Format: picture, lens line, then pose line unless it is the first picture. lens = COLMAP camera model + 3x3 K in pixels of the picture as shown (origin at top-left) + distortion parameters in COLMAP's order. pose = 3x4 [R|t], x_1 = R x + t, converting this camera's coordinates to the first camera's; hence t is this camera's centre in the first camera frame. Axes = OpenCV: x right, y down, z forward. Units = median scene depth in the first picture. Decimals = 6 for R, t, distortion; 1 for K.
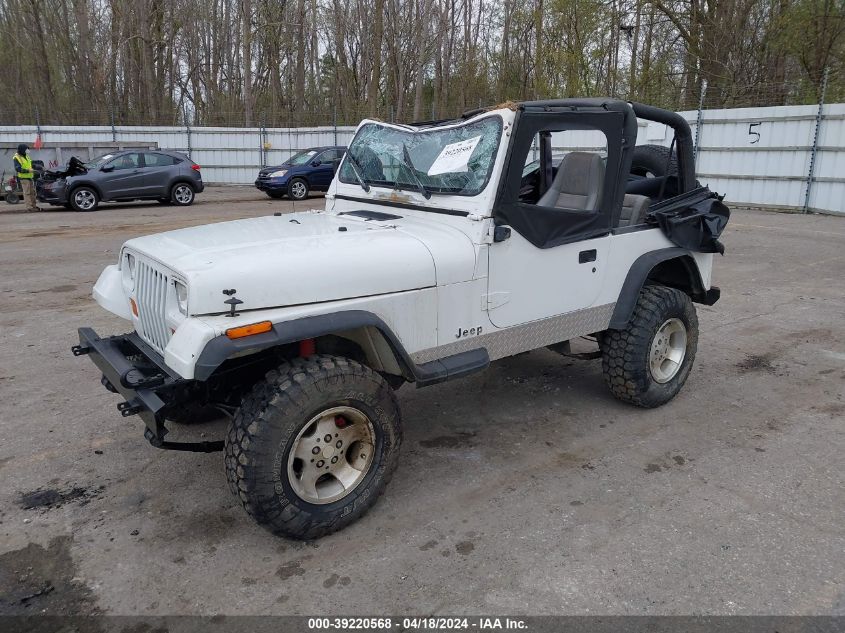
lens RADIAL K [[672.2, 0, 422.5], [0, 672.2, 316.5], [0, 0, 1]] dist [-0.000200, -0.002542]
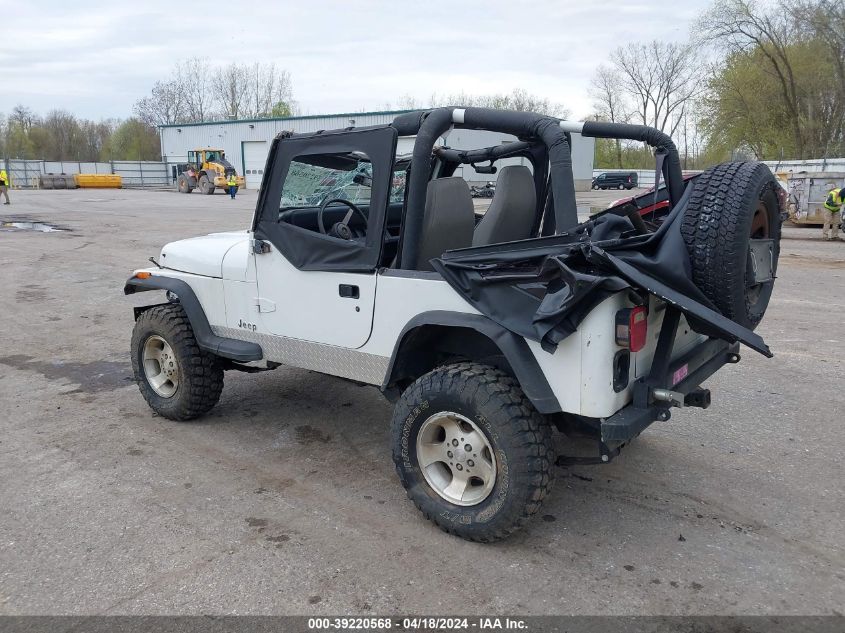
lens RADIAL K [[672.2, 0, 422.5], [0, 672.2, 316.5], [0, 0, 1]] dist [-0.000200, -0.002542]
pose [[0.231062, 0.198441, -0.952487, 1.230180], [-0.232533, 0.961871, 0.143986, -0.227996], [0.944743, 0.188215, 0.268396, 0.937465]]
